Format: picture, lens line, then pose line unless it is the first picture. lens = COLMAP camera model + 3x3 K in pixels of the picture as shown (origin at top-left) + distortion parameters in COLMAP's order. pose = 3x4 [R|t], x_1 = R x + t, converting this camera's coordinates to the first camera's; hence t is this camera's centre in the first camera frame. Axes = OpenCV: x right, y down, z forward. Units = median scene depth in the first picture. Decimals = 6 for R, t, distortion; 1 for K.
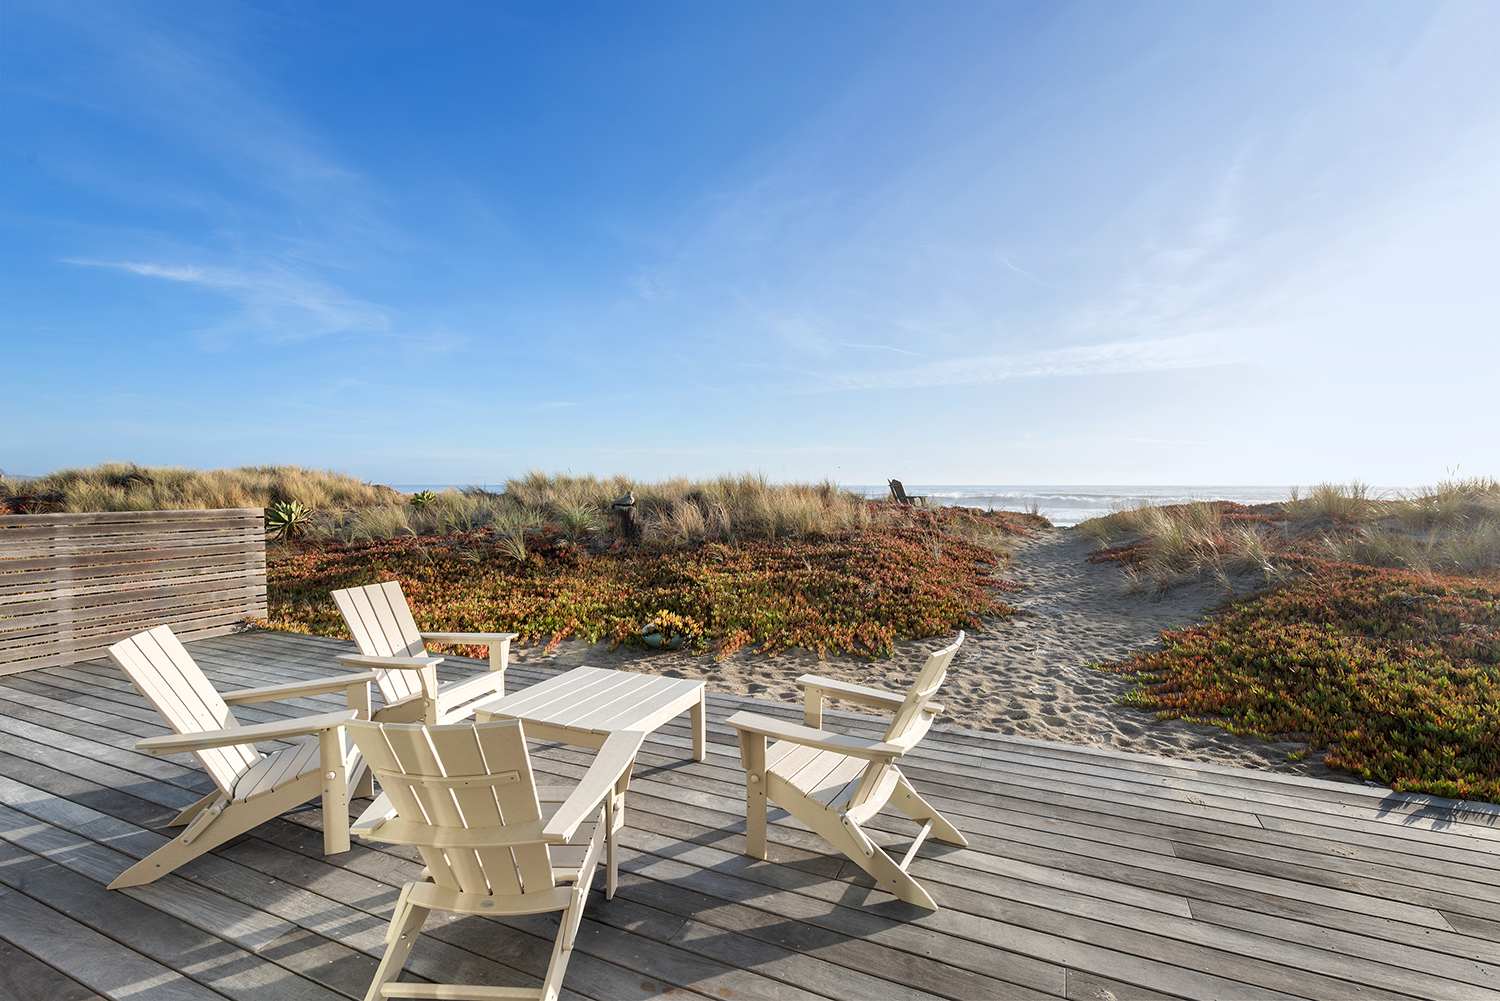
lens RADIAL K [[694.1, 0, 747.1], [0, 694.1, 511.8], [0, 0, 1]] dist [0.019475, -0.000189]
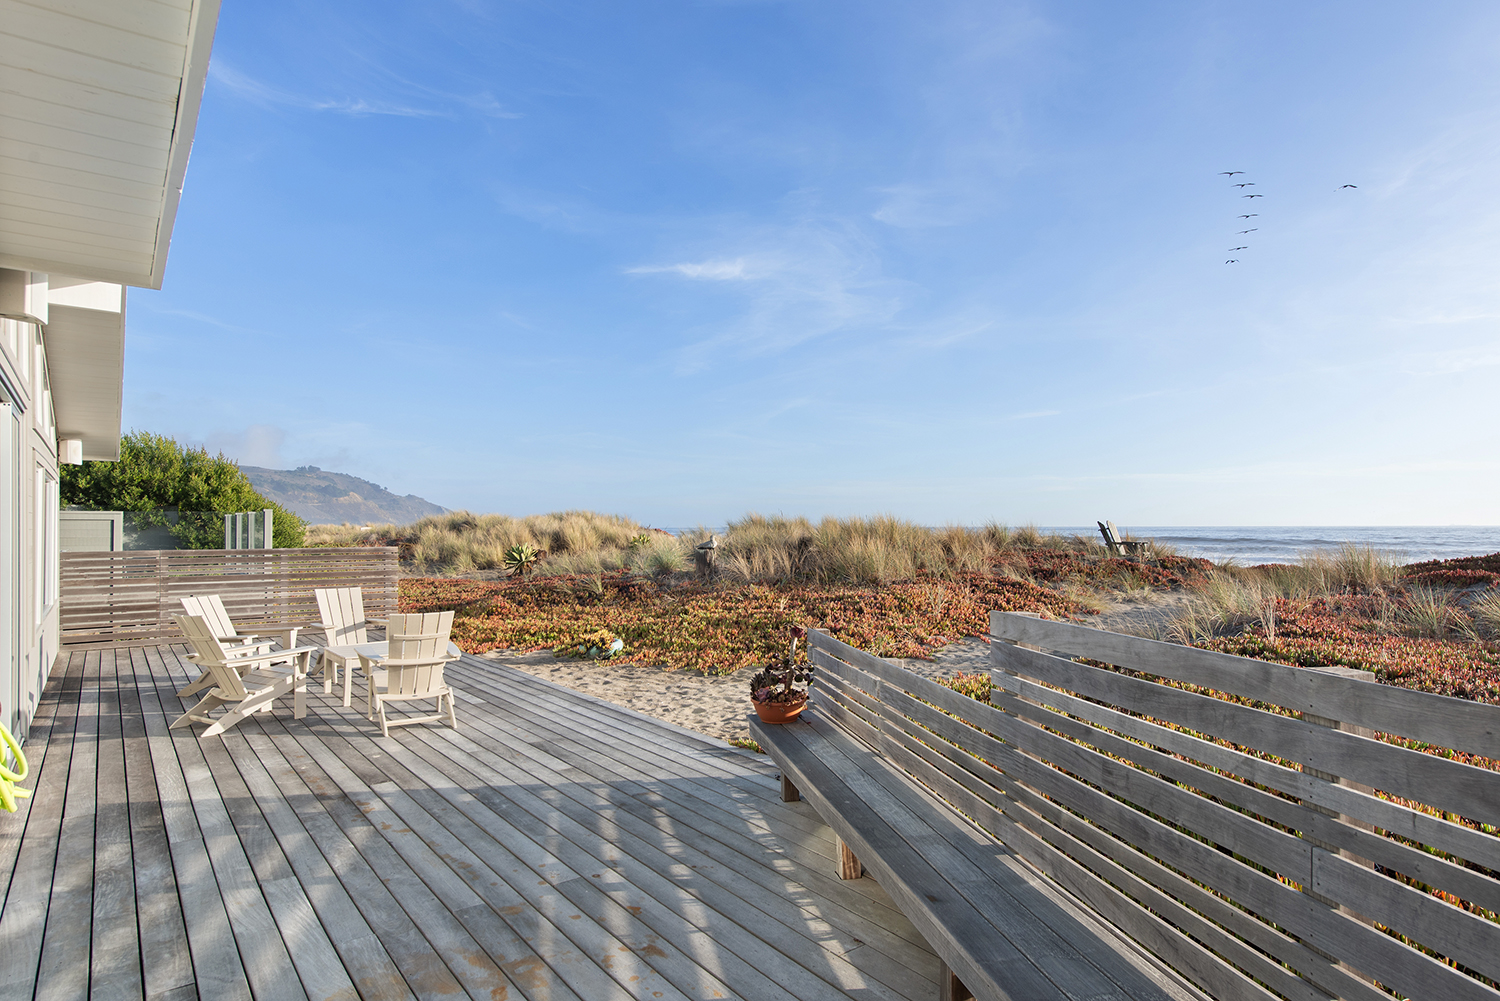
lens RADIAL K [[932.1, 0, 799.0], [0, 932.1, 537.0], [0, 0, 1]] dist [-0.021462, -0.008143]
pose [[0.876193, 0.002114, -0.481955, 1.039839], [-0.014137, 0.999673, -0.021315, 0.003799], [0.481752, 0.025489, 0.875937, -0.330468]]
